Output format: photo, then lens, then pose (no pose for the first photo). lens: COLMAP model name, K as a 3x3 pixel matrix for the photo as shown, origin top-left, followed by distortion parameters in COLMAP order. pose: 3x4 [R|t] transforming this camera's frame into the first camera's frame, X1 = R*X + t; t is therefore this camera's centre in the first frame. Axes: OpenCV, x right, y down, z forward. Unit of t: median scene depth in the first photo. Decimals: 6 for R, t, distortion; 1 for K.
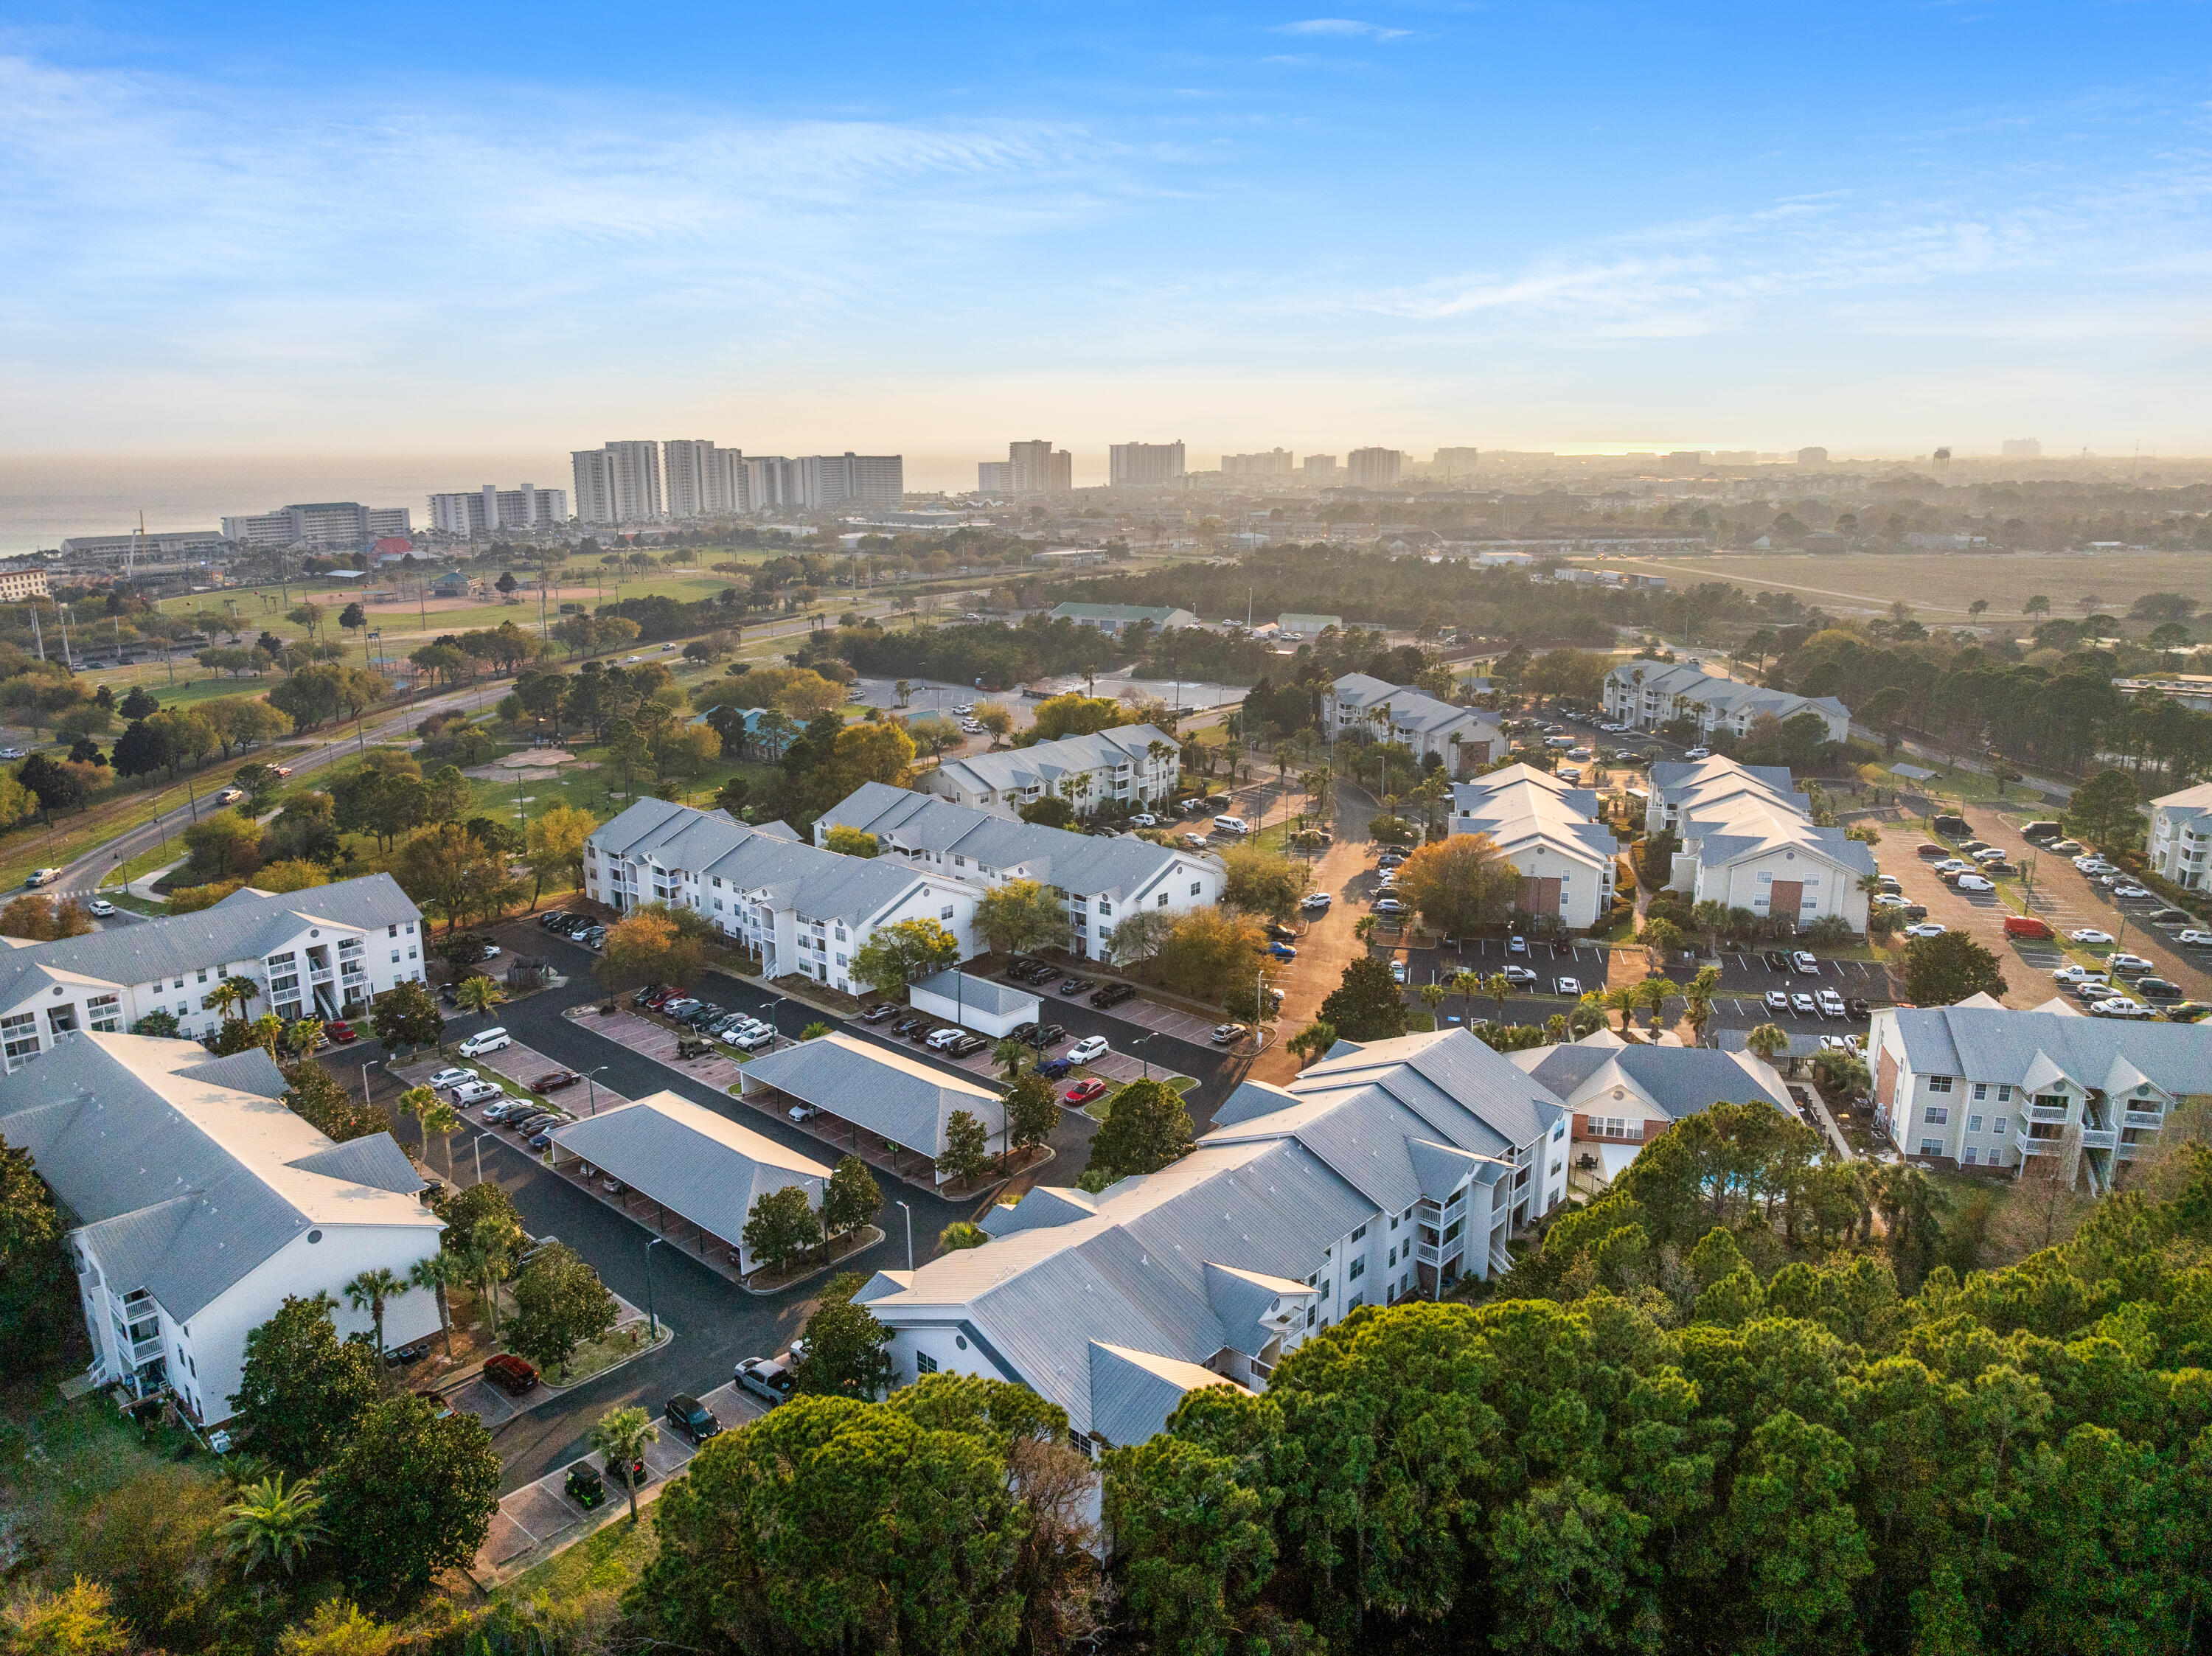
lens RADIAL K [[1540.7, 0, 1108.6], [0, 1540.7, 833.9], [0, 0, 1]] dist [-0.025029, -0.005968]
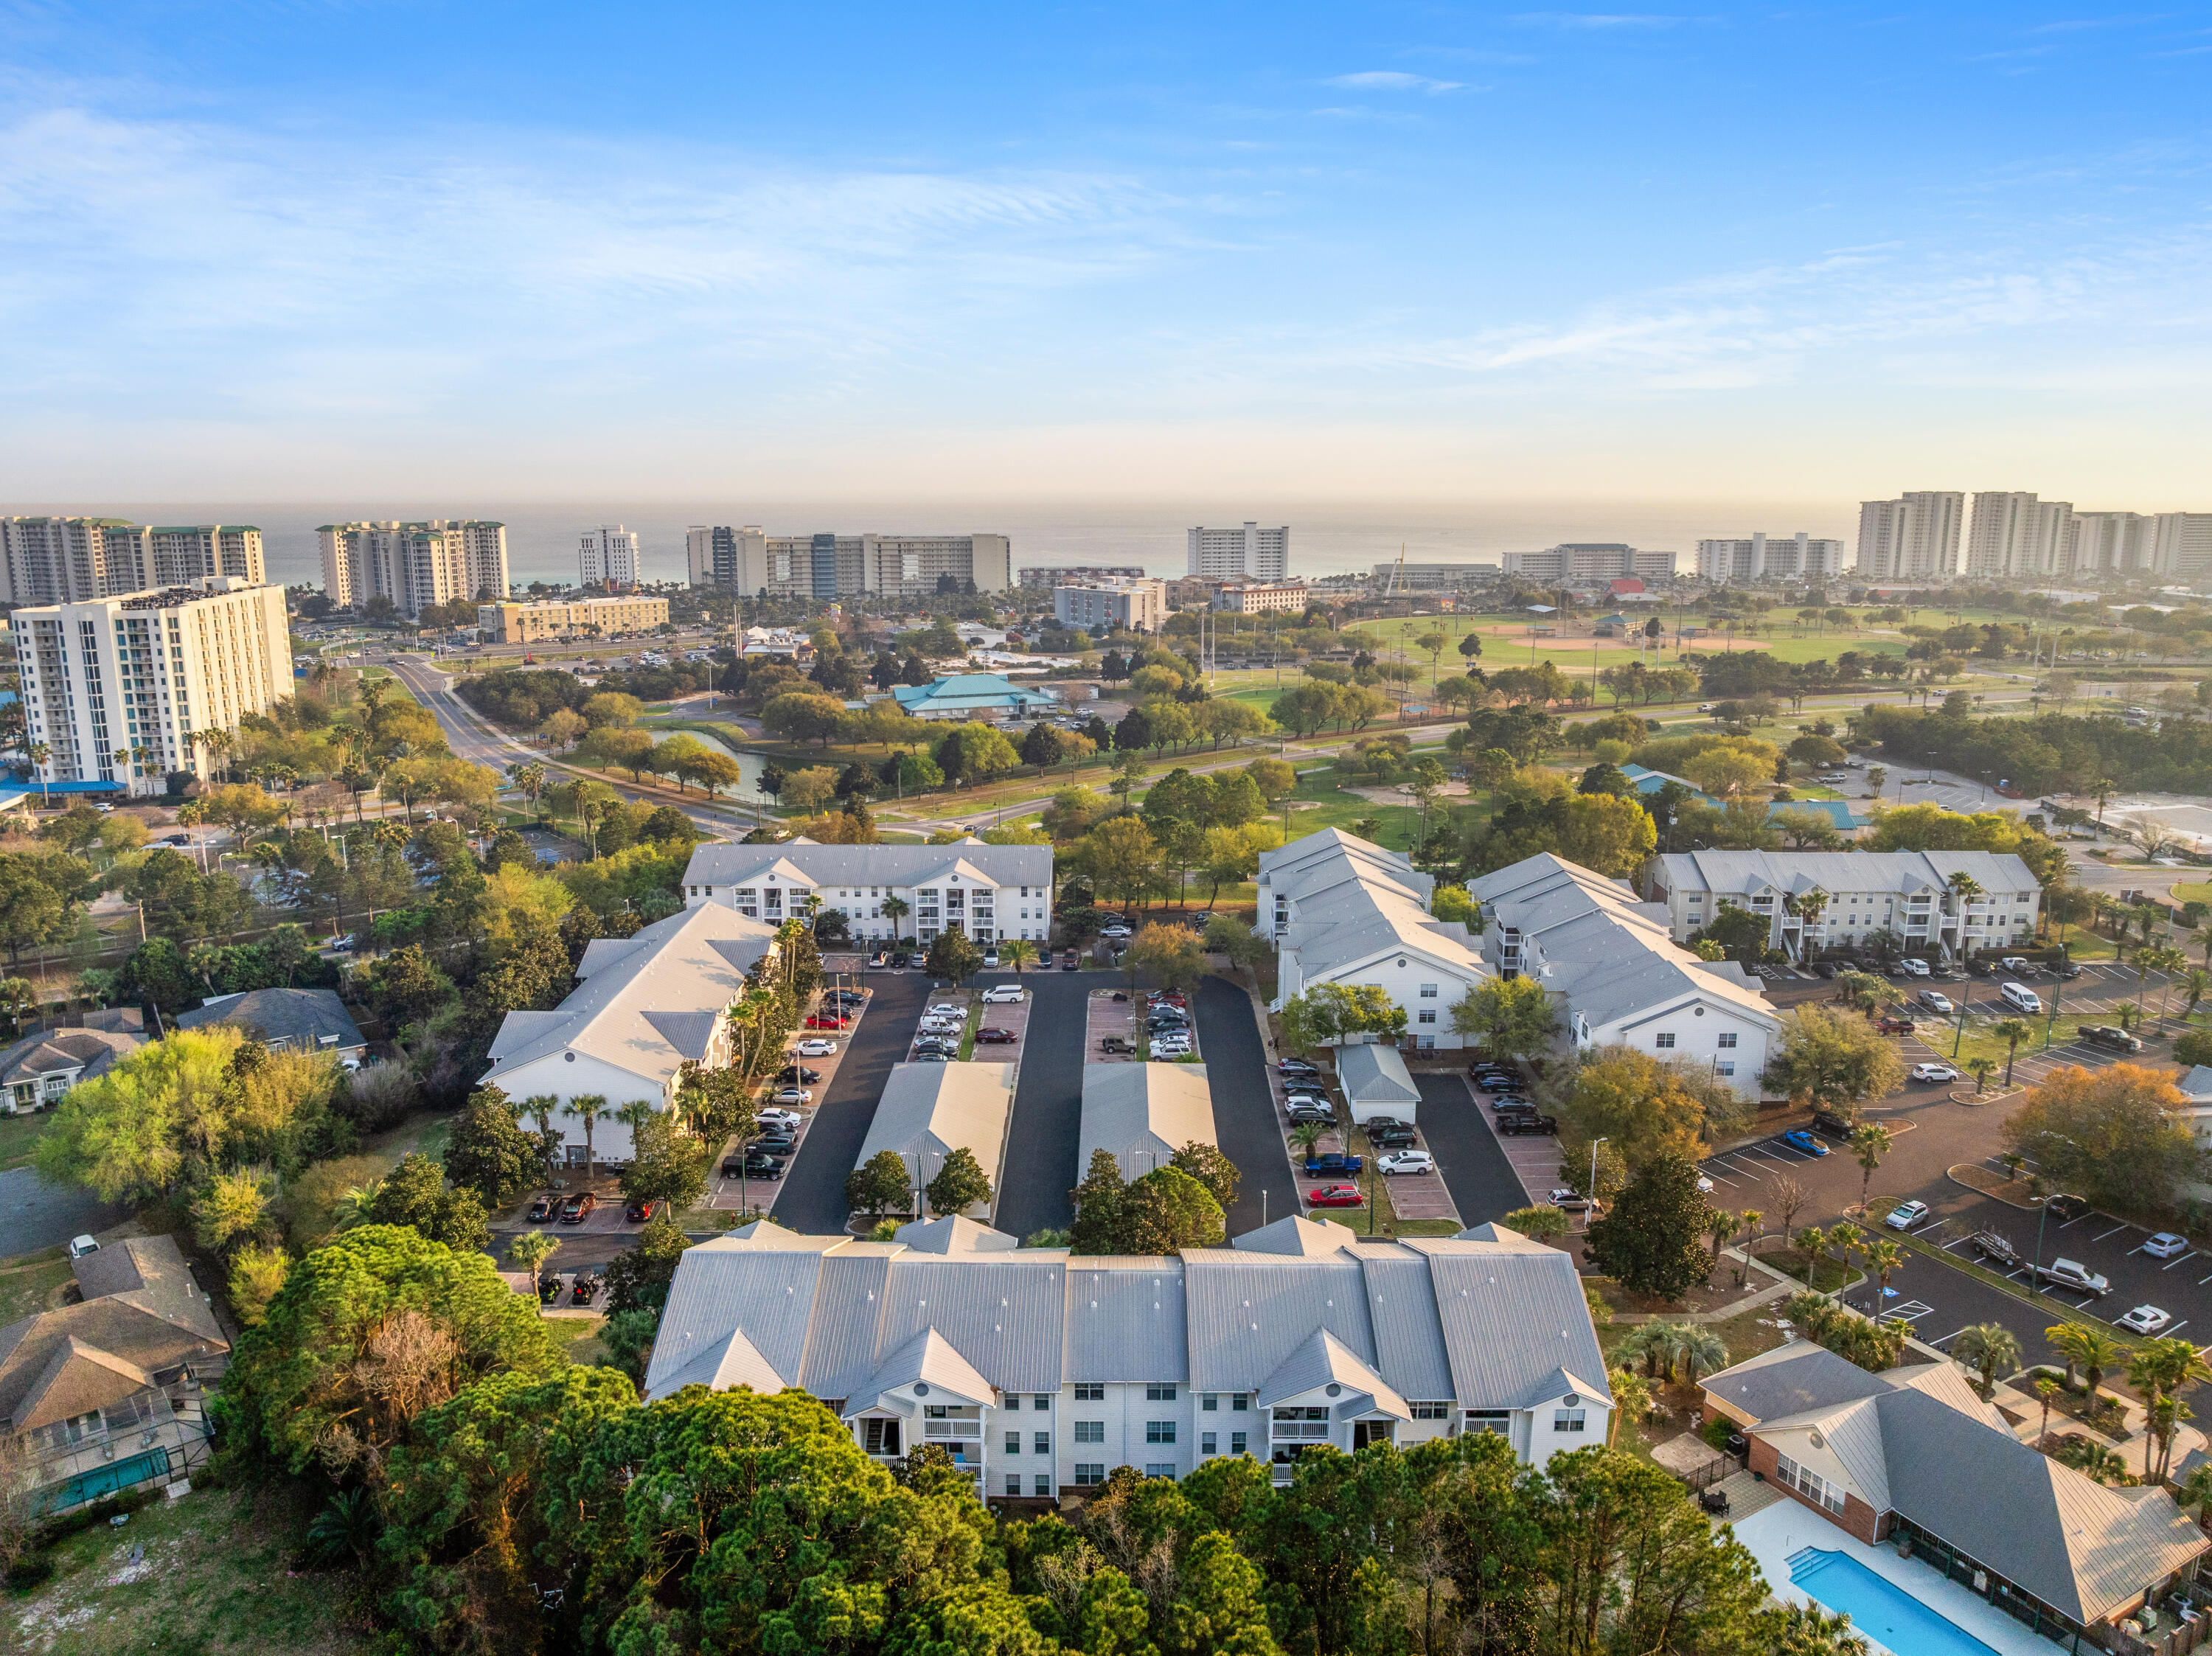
lens RADIAL K [[1540.7, 0, 1107.4], [0, 1540.7, 821.5], [0, 0, 1]] dist [-0.025029, -0.005968]
pose [[0.668587, 0.161916, -0.725793, 0.412715], [-0.188548, 0.981025, 0.045168, -0.053533], [0.719334, 0.106648, 0.686429, 0.193551]]
